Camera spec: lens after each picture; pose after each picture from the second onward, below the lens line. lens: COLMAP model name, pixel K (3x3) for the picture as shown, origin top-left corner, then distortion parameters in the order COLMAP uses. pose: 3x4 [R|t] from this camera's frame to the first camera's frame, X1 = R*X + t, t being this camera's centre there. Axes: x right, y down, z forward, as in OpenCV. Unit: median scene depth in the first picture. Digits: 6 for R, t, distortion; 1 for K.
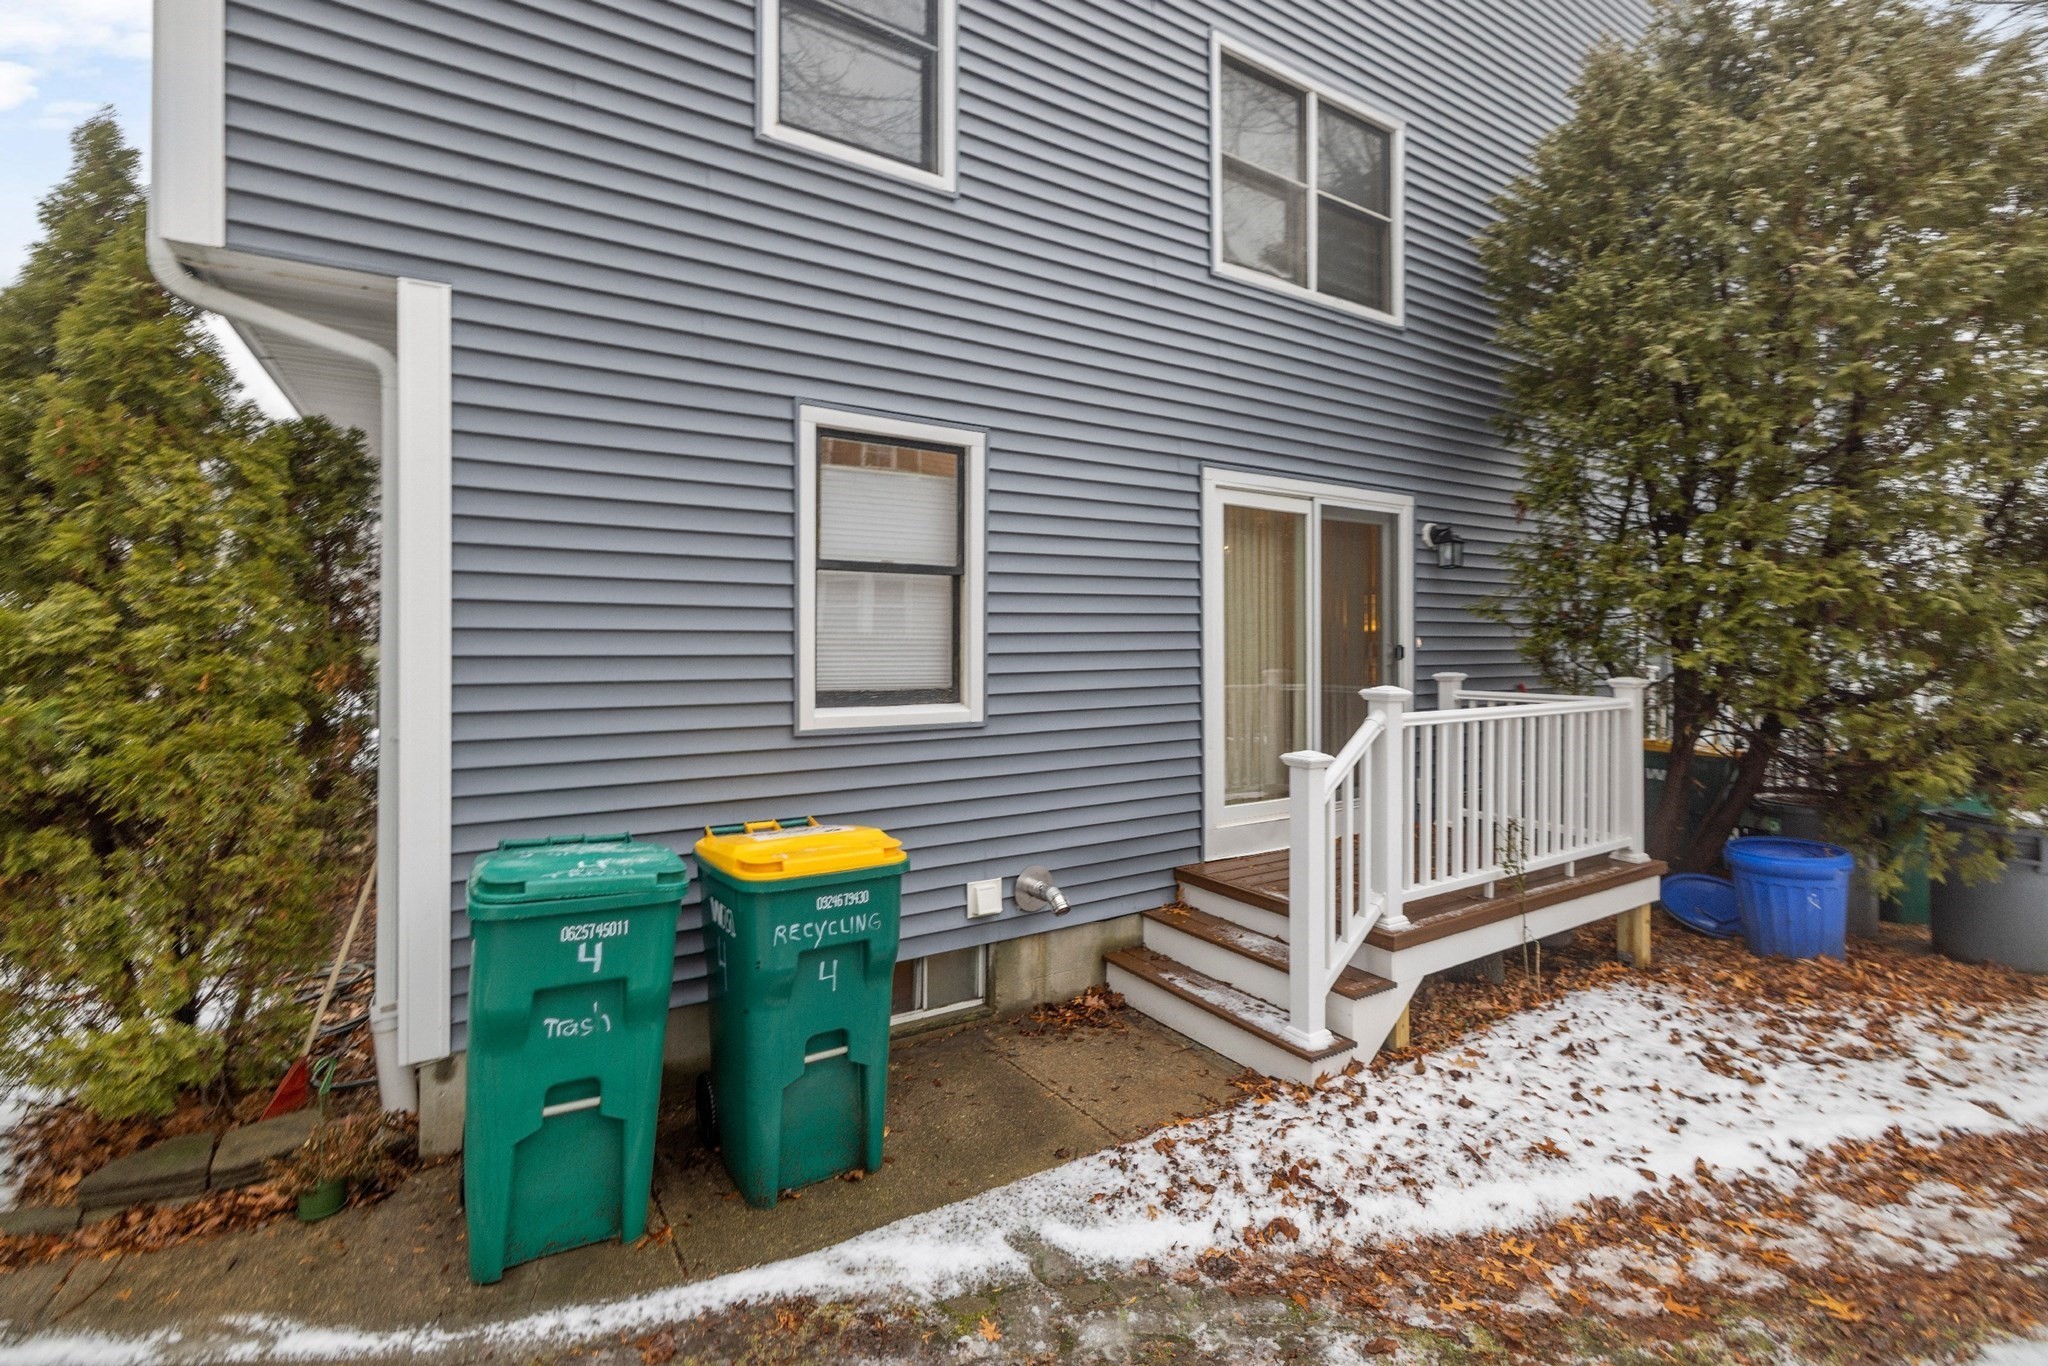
lens RADIAL K [[863.6, 0, 1015.9], [0, 863.6, 649.0], [0, 0, 1]] dist [-0.000673, -0.000015]
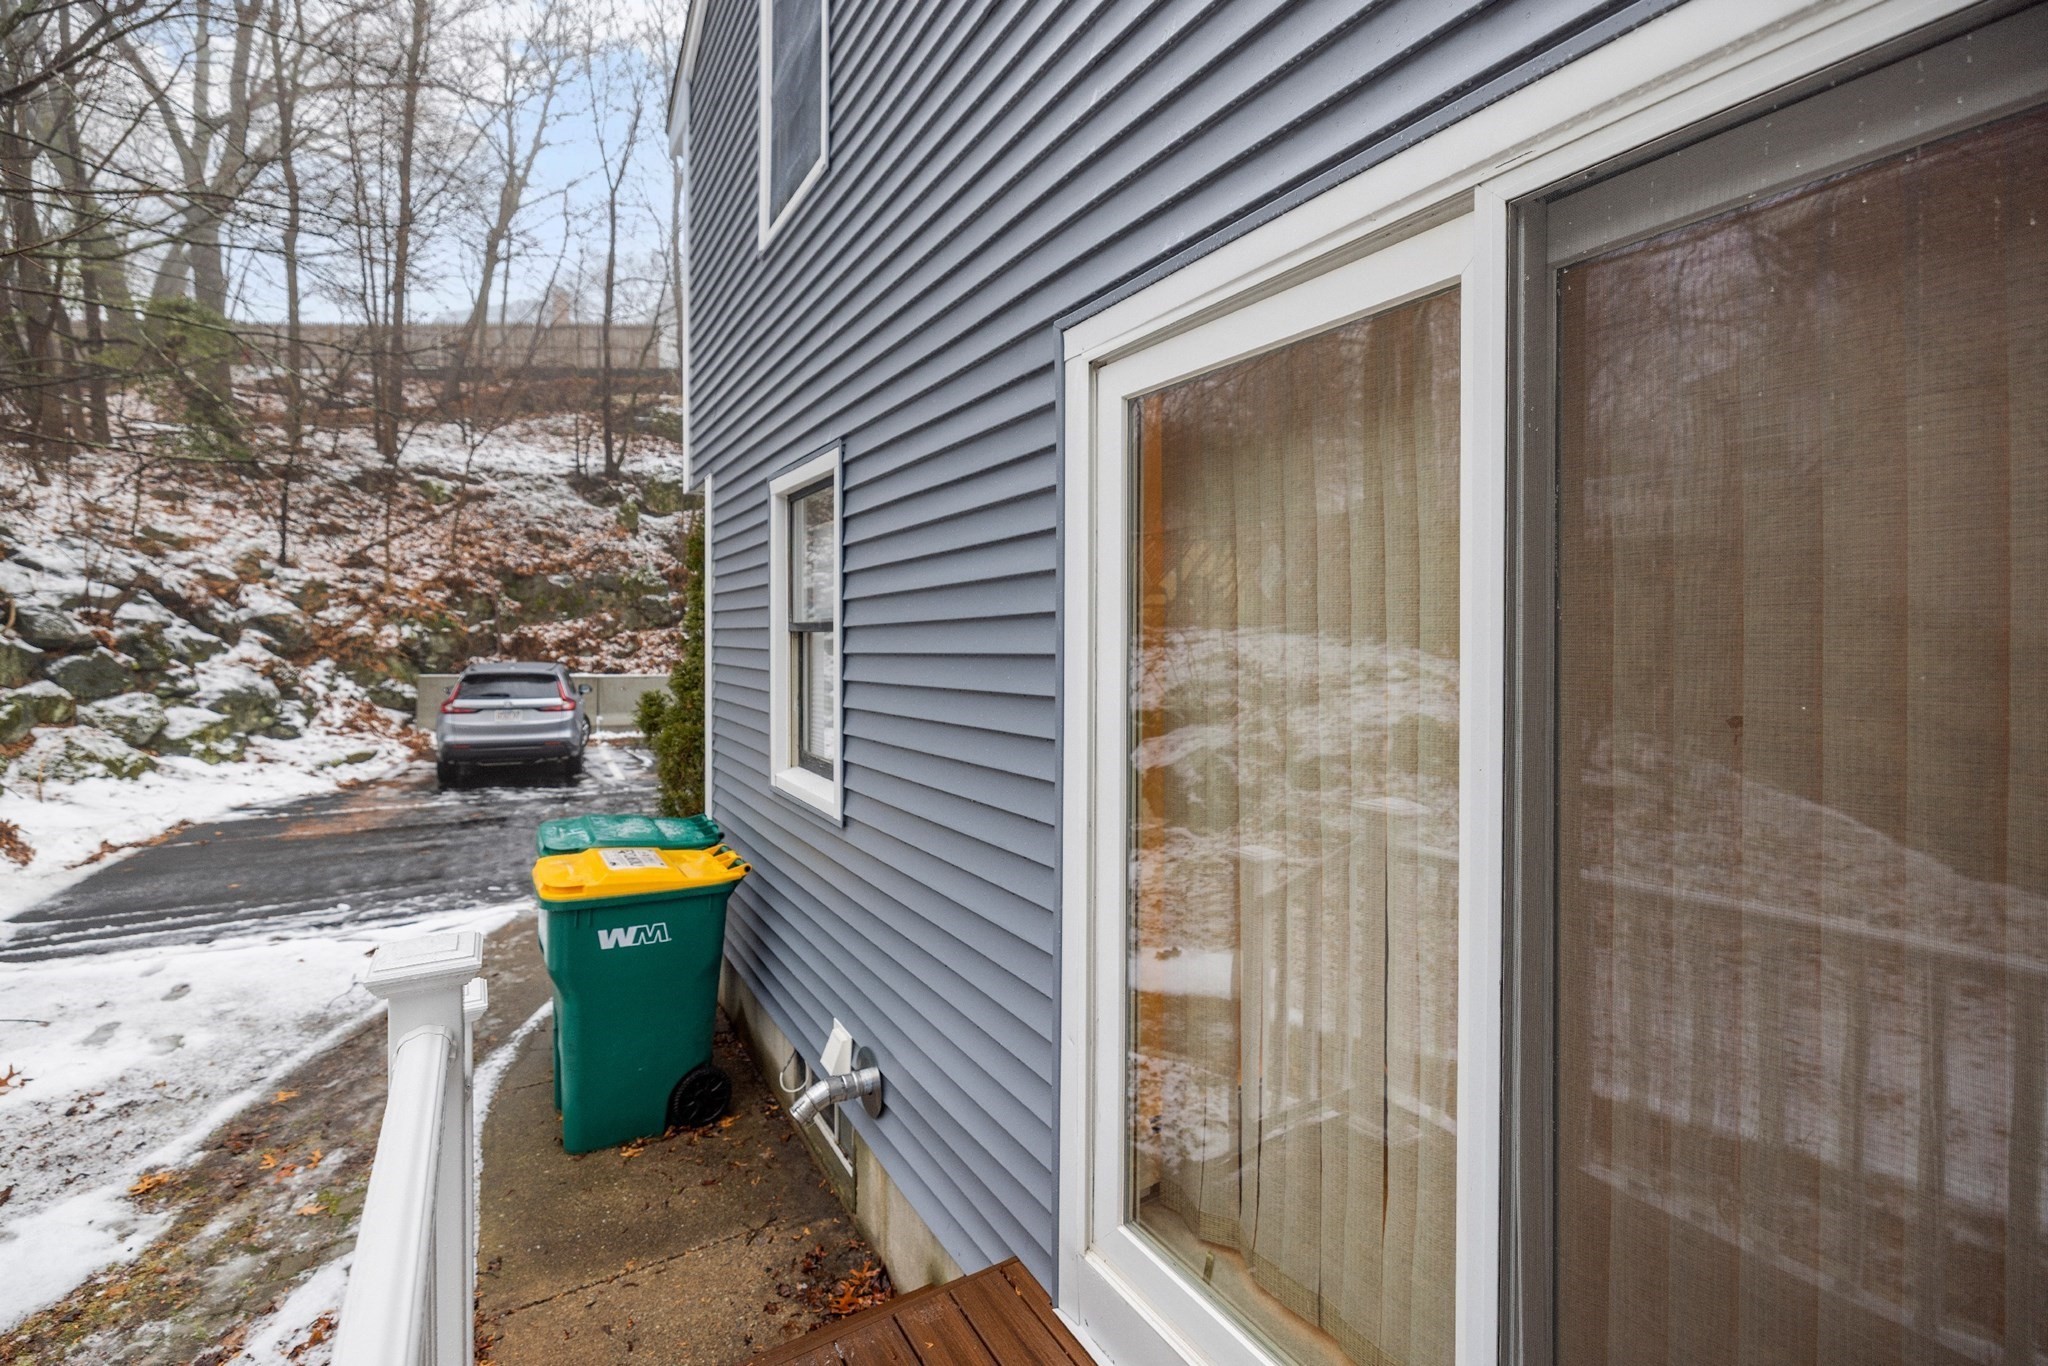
lens RADIAL K [[863.6, 0, 1015.9], [0, 863.6, 649.0], [0, 0, 1]] dist [-0.000673, -0.000015]
pose [[0.006574, 0.011140, -0.999916, 0.787001], [-0.007135, 0.999913, 0.011093, -0.084133], [0.999953, 0.007061, 0.006653, 1.229757]]
